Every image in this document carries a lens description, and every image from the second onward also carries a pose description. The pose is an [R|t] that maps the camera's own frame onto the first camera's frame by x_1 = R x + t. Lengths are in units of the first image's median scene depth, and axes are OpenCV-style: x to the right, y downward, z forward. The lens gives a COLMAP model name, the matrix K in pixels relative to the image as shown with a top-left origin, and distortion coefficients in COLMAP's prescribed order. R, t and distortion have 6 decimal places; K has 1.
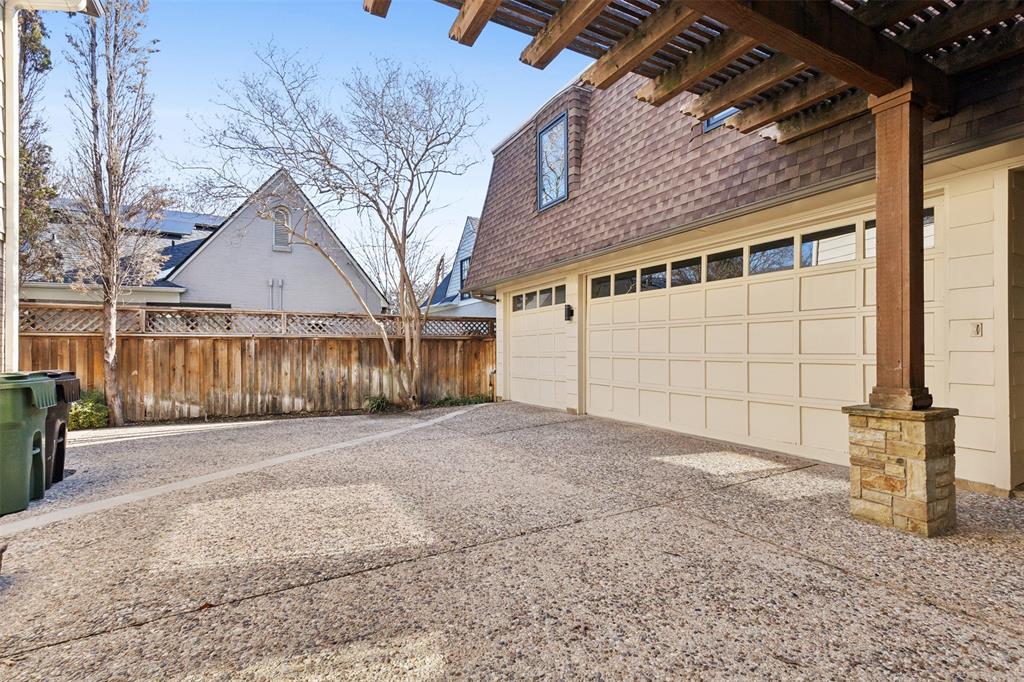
lens RADIAL K [[465.6, 0, 514.7], [0, 465.6, 346.1], [0, 0, 1]] dist [0.004415, 0.000392]
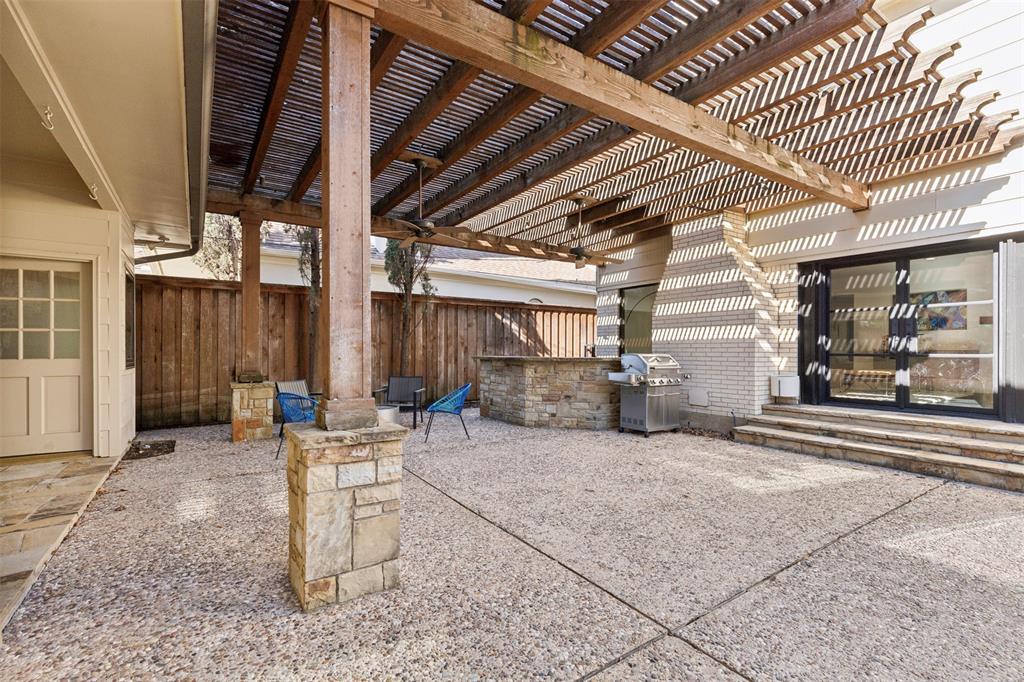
lens RADIAL K [[465.6, 0, 517.7], [0, 465.6, 348.5], [0, 0, 1]] dist [0.004415, 0.000392]
pose [[-0.995829, 0.003580, -0.091171, 0.740530], [0.004669, 0.999920, -0.011736, 0.022985], [0.091122, -0.012113, -0.995766, 2.091080]]
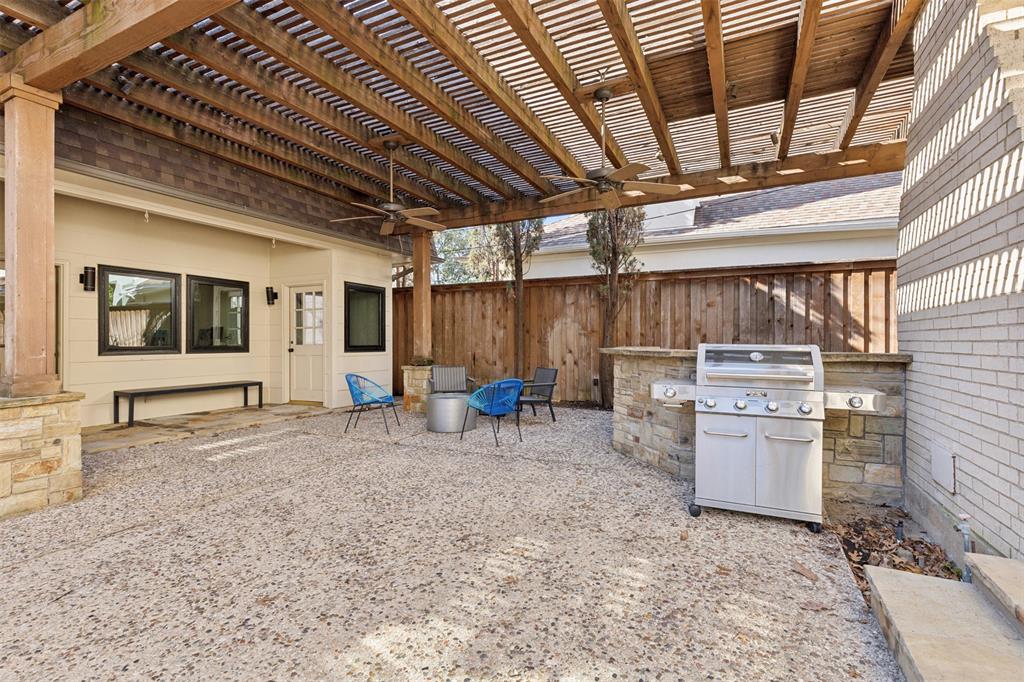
lens RADIAL K [[465.6, 0, 531.6], [0, 465.6, 340.7], [0, 0, 1]] dist [0.004415, 0.000392]
pose [[-0.590427, 0.002525, 0.807087, -0.786867], [-0.001653, 0.999989, -0.004337, 0.017312], [-0.807090, -0.003895, -0.590416, 0.849712]]
